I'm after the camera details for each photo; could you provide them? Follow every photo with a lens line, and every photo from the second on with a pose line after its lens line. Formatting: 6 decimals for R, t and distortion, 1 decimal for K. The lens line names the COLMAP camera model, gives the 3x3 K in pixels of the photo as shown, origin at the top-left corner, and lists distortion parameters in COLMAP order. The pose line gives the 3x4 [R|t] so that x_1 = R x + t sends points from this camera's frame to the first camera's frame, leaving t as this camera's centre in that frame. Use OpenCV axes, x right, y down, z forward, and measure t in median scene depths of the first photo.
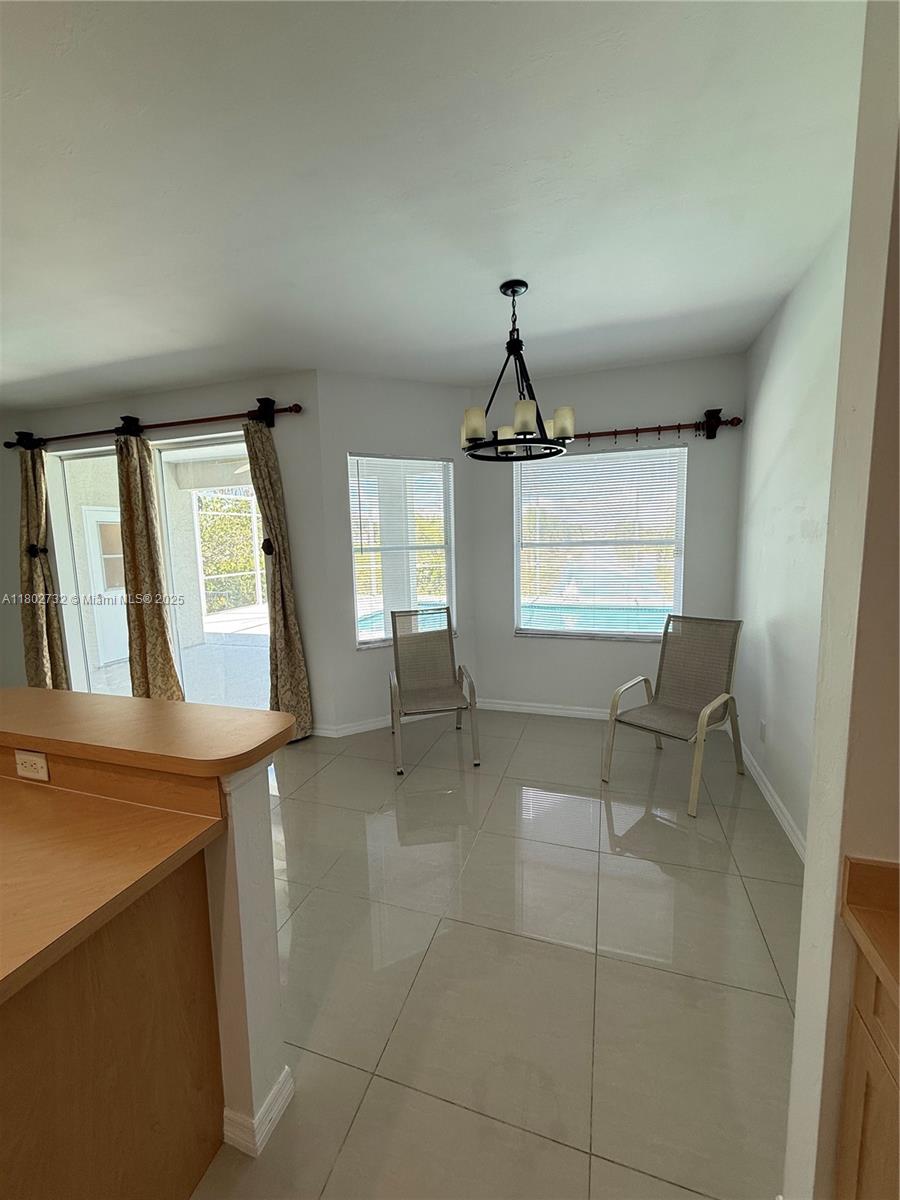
lens RADIAL K [[477.1, 0, 450.0], [0, 477.1, 600.0], [0, 0, 1]] dist [0.000372, 0.000020]
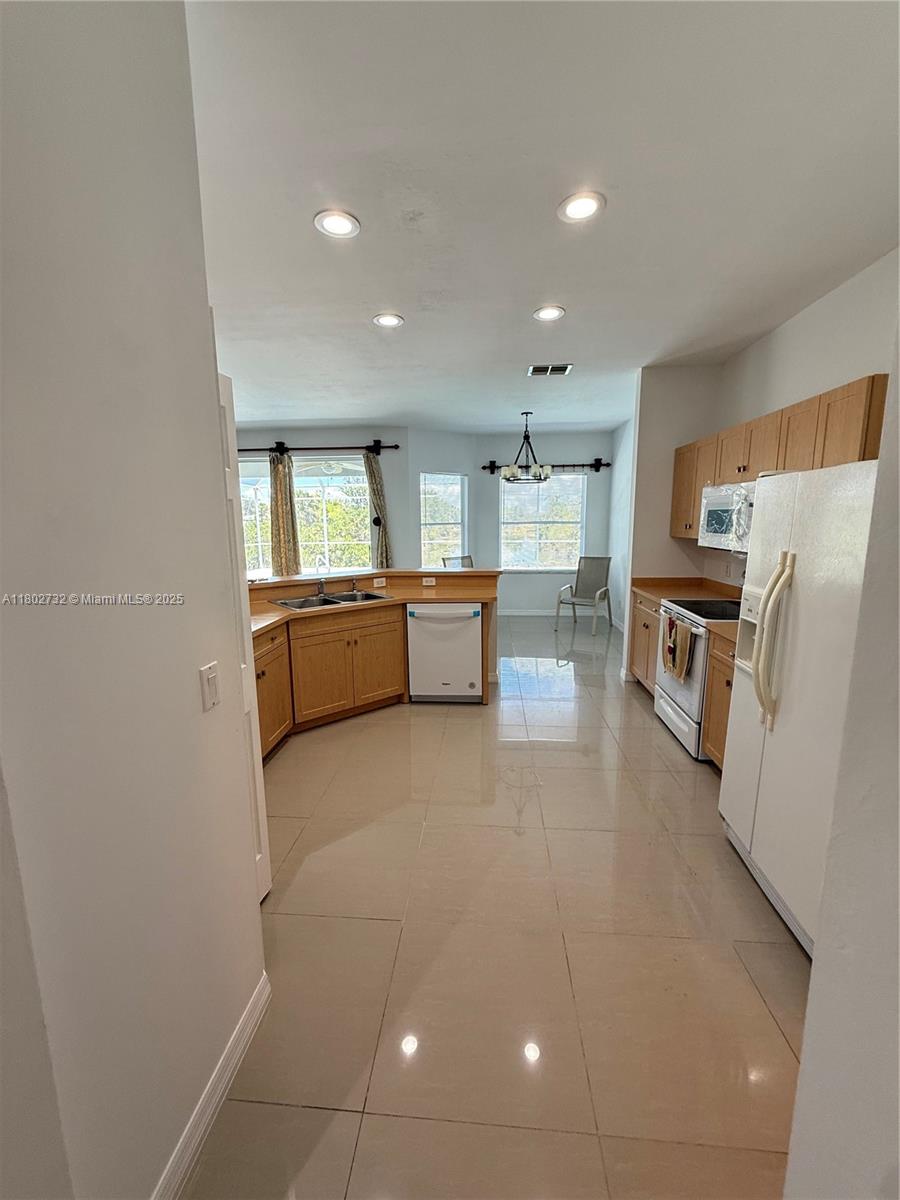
lens RADIAL K [[477.1, 0, 450.0], [0, 477.1, 600.0], [0, 0, 1]] dist [0.000372, 0.000020]
pose [[0.973127, -0.022032, 0.229213, -0.540601], [0.014368, 0.999282, 0.035054, 0.128921], [-0.229821, -0.030818, 0.972745, -0.849680]]
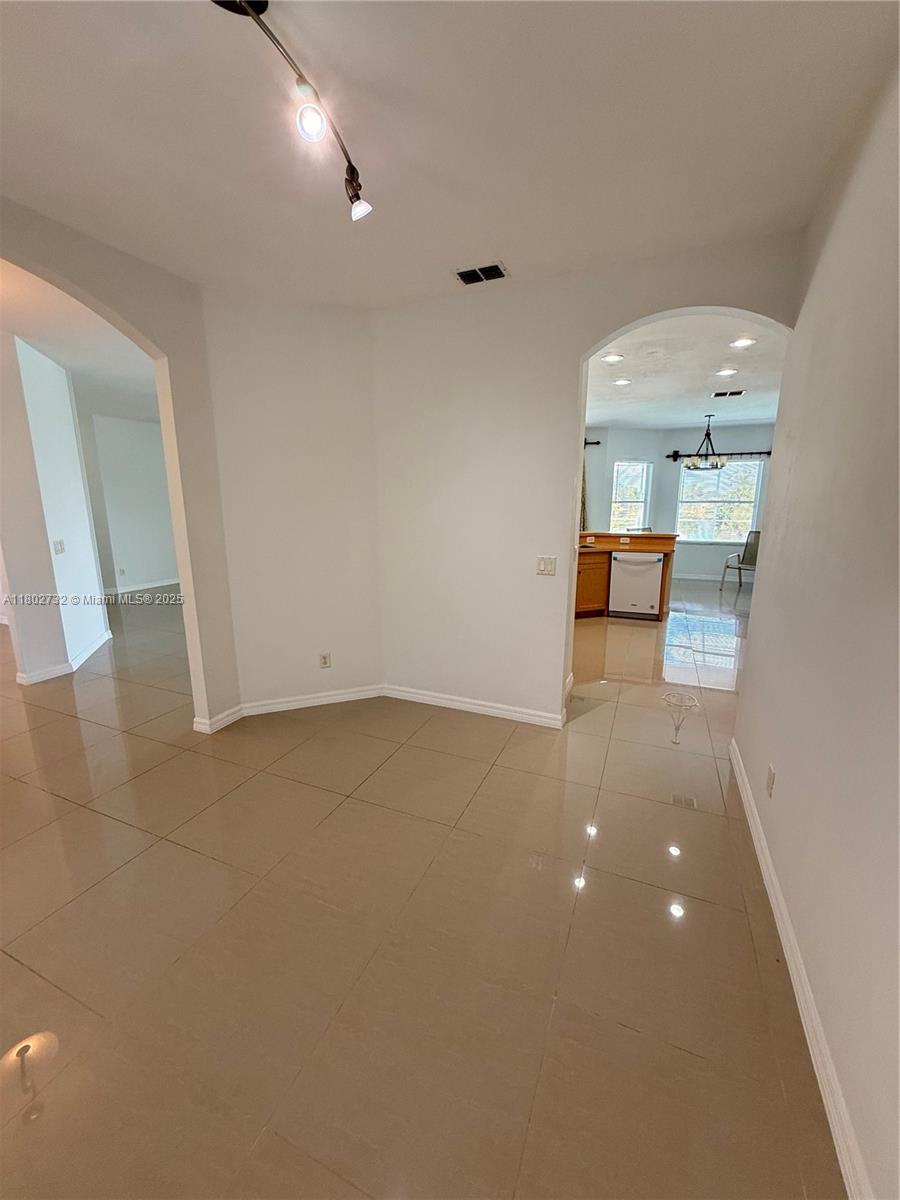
lens RADIAL K [[477.1, 0, 450.0], [0, 477.1, 600.0], [0, 0, 1]] dist [0.000372, 0.000020]
pose [[0.995261, 0.043702, -0.086865, -0.806989], [-0.036677, 0.996048, 0.080890, 0.228103], [0.090057, -0.077321, 0.992931, -1.529876]]
